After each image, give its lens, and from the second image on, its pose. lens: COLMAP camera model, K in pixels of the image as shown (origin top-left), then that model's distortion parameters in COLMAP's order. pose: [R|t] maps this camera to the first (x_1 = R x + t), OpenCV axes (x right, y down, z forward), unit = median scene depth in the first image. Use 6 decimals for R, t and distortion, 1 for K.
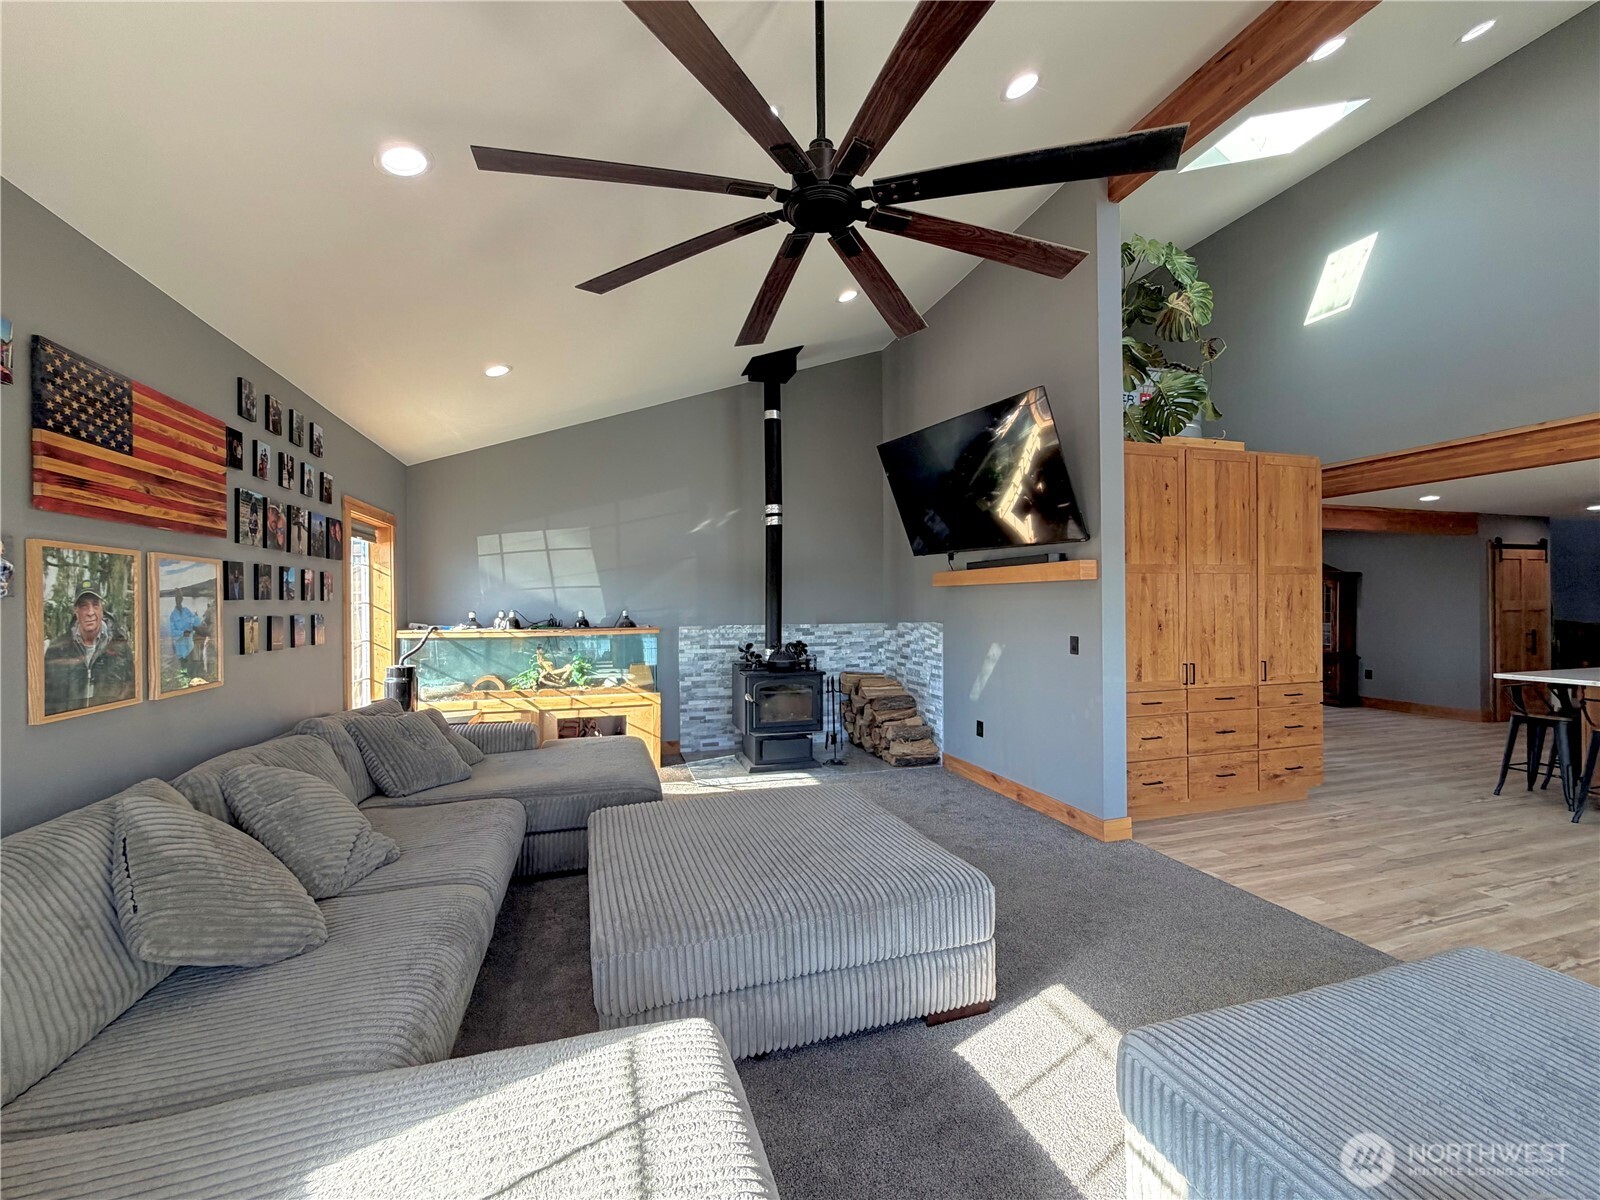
lens RADIAL K [[641.7, 0, 796.8], [0, 641.7, 602.3], [0, 0, 1]] dist [-0.001735, 0.000164]
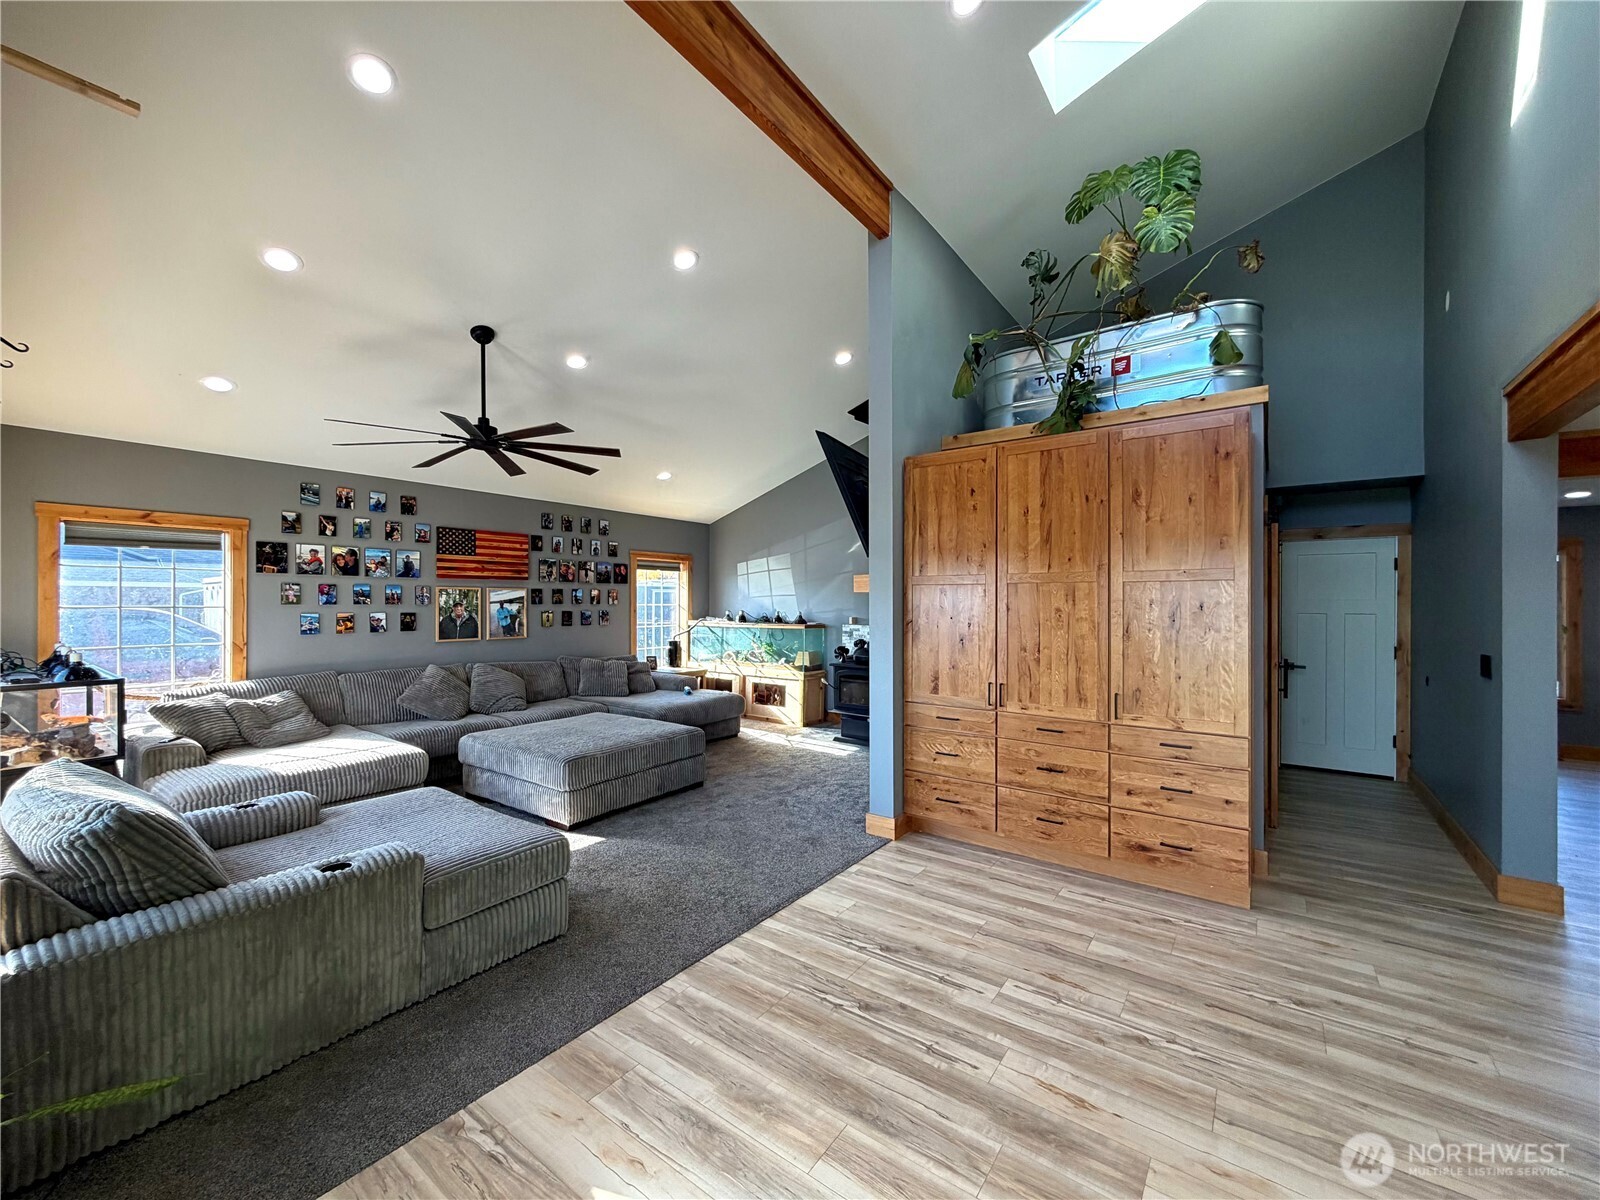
lens RADIAL K [[641.7, 0, 796.8], [0, 641.7, 602.3], [0, 0, 1]] dist [-0.001735, 0.000164]
pose [[0.592818, 0.008456, -0.805292, 1.205110], [-0.007446, 0.999960, 0.005019, -0.022020], [0.805302, 0.003021, 0.592857, 0.237430]]
